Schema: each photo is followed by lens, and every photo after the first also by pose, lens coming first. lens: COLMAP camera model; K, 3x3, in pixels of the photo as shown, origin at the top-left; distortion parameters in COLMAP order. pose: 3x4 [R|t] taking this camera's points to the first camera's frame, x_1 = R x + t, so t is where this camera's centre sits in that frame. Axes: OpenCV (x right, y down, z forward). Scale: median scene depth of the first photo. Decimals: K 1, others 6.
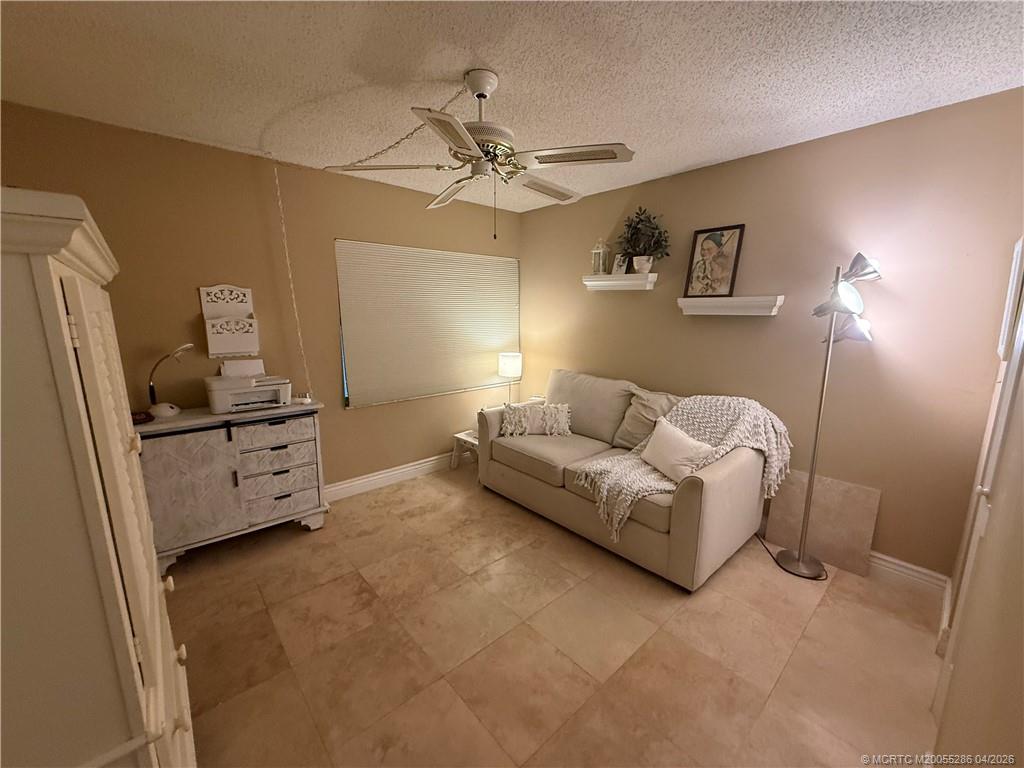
lens RADIAL K [[408.5, 0, 513.3], [0, 408.5, 386.9], [0, 0, 1]] dist [0.001751, -0.001095]
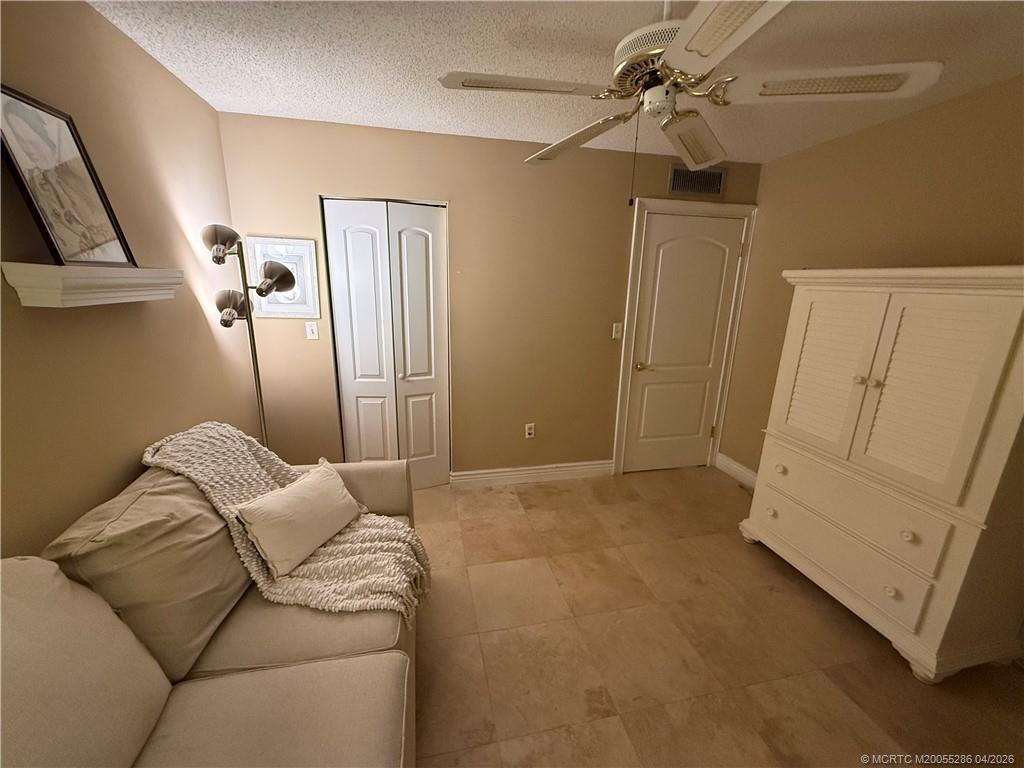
lens RADIAL K [[408.5, 0, 510.5], [0, 408.5, 386.3], [0, 0, 1]] dist [0.001751, -0.001095]
pose [[-0.869987, -0.132192, 0.475023, -0.254374], [0.075266, 0.916498, 0.392895, -0.359604], [-0.487295, 0.377567, -0.787392, 1.771451]]
